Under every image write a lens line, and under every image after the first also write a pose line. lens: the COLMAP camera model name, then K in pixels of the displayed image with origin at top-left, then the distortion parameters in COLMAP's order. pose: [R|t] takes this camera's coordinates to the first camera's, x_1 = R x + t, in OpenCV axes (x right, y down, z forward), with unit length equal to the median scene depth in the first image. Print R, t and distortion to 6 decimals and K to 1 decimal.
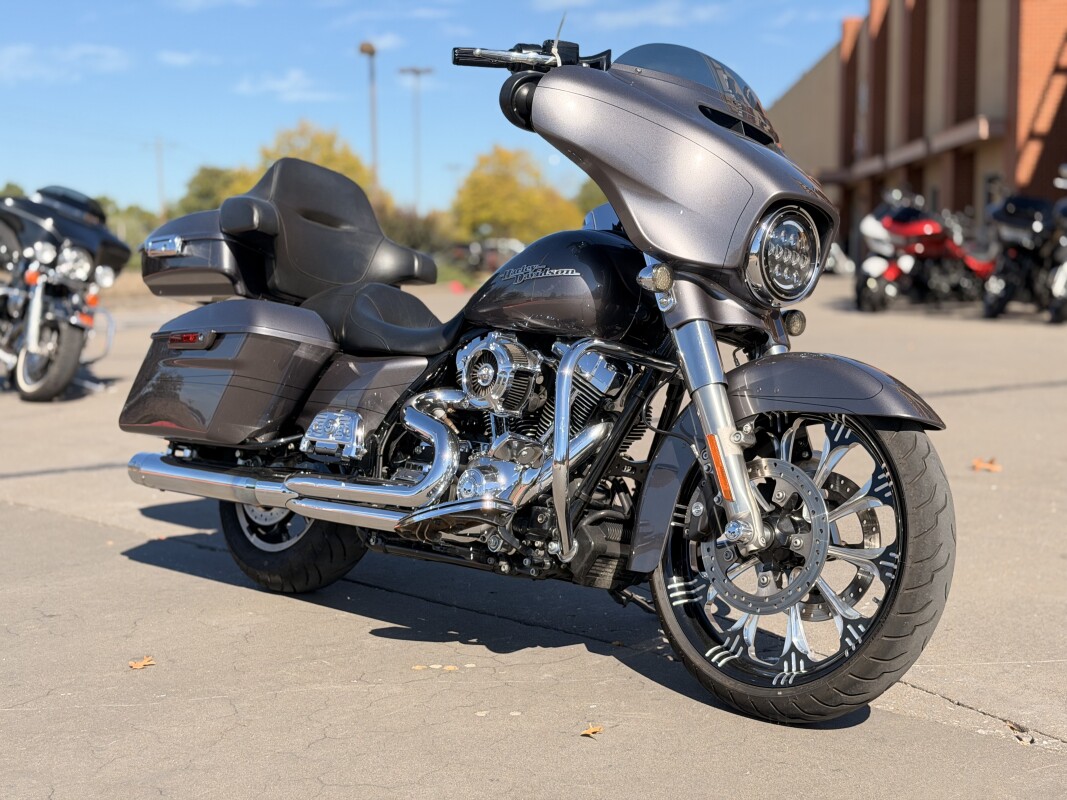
lens RADIAL K [[1521.2, 0, 528.6], [0, 1521.2, 405.3], [0, 0, 1]] dist [0.105629, -0.007982]
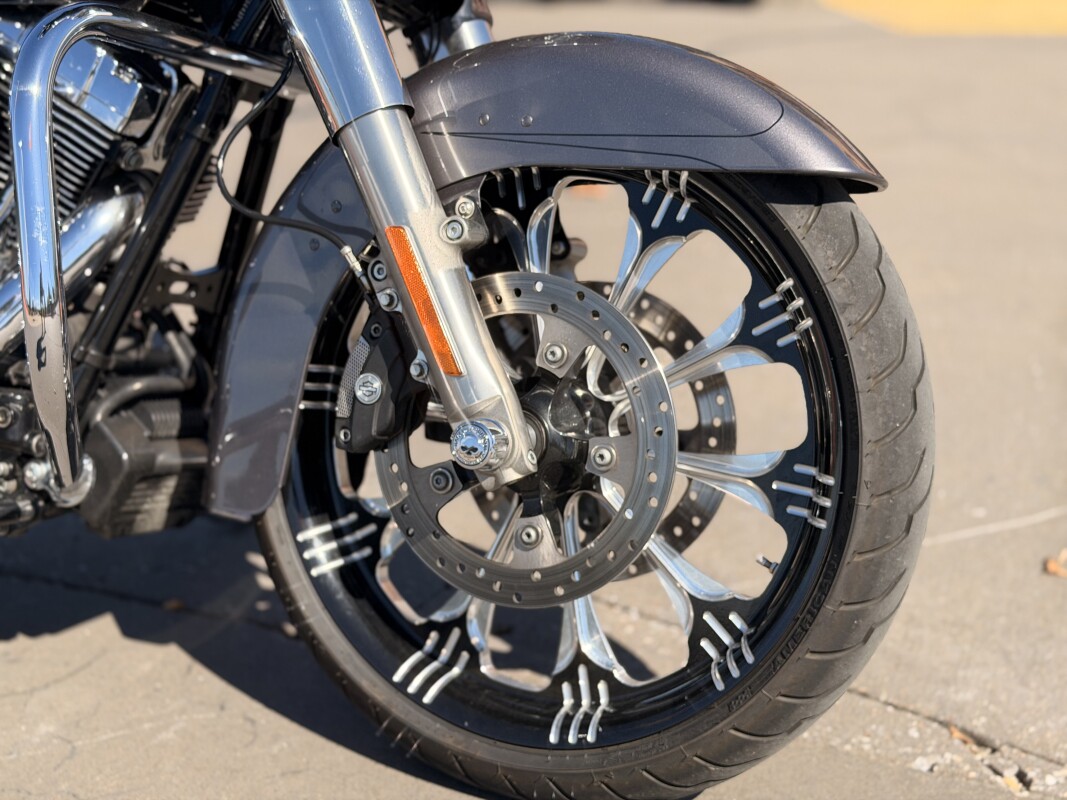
lens RADIAL K [[1521.2, 0, 528.6], [0, 1521.2, 405.3], [0, 0, 1]] dist [0.105629, -0.007982]
pose [[0.937575, -0.099401, 0.333276, 0.002889], [0.032130, 0.978944, 0.201586, -0.018096], [-0.346296, -0.178293, 0.921027, 0.555738]]
